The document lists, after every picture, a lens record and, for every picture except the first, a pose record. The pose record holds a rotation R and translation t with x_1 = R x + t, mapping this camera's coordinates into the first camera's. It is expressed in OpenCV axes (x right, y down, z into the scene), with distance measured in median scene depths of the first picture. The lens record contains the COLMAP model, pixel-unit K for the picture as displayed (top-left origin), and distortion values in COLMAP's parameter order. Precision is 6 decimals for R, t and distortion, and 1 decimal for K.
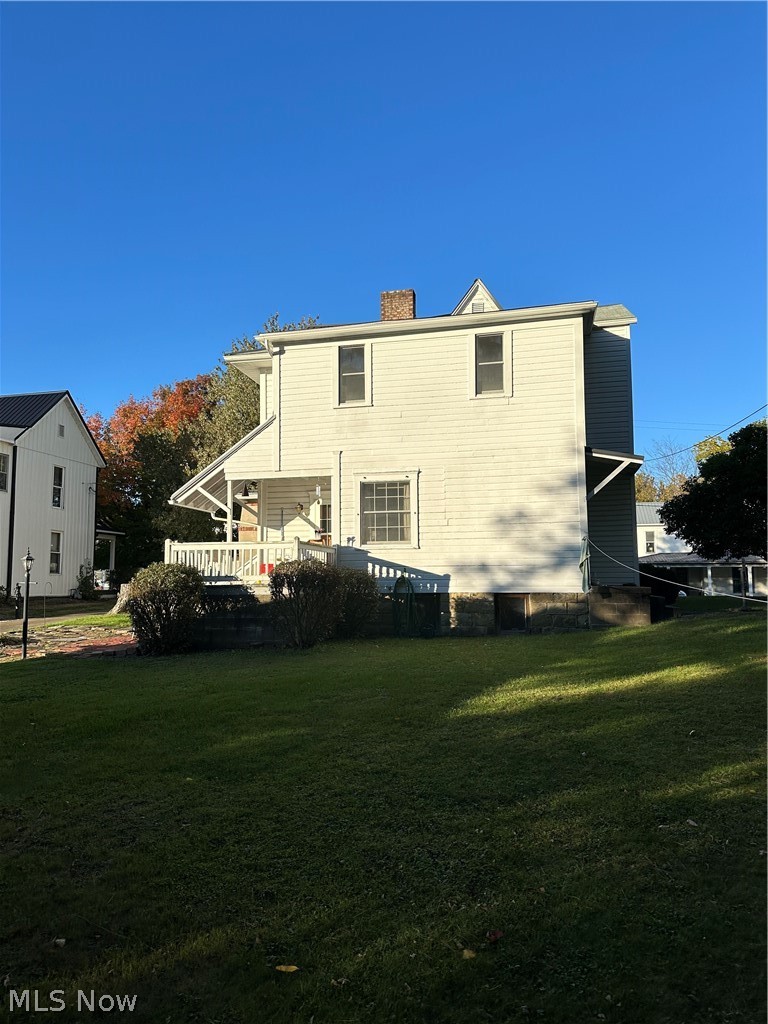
lens RADIAL K [[730.9, 0, 384.0], [0, 730.9, 512.0], [0, 0, 1]] dist [0.099979, -0.133404]
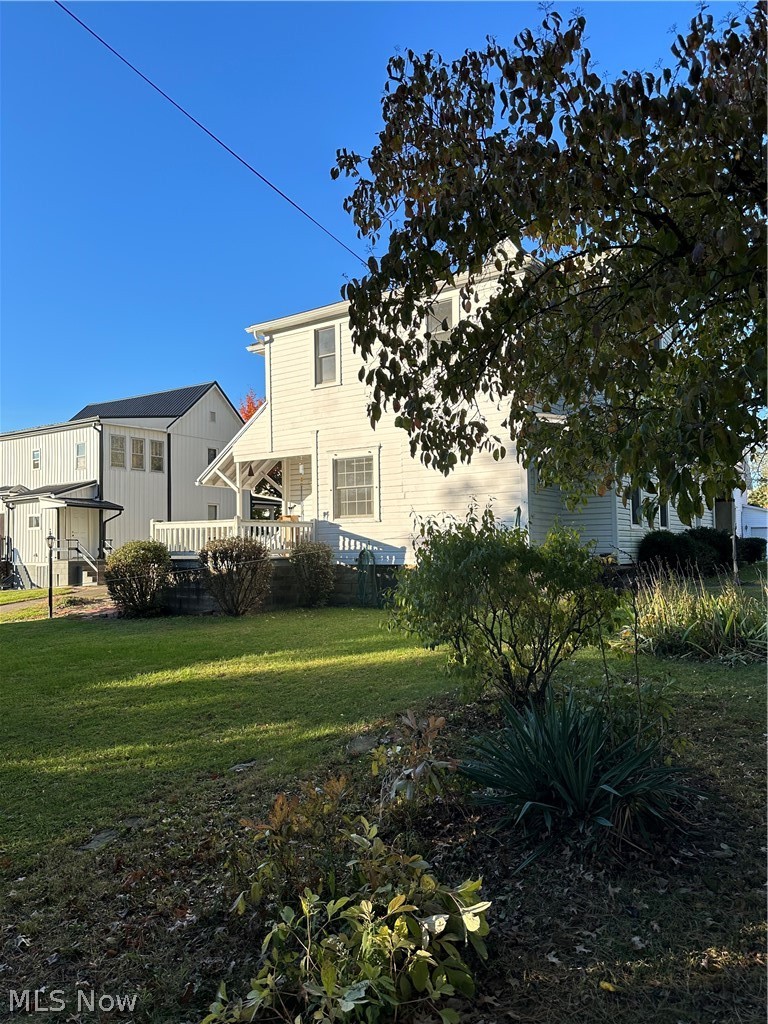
lens RADIAL K [[730.9, 0, 384.0], [0, 730.9, 512.0], [0, 0, 1]] dist [0.099979, -0.133404]
pose [[0.934182, -0.022828, -0.356066, 0.410718], [0.043359, 0.997818, 0.049786, -0.014525], [0.354153, -0.061948, 0.933134, 0.040996]]
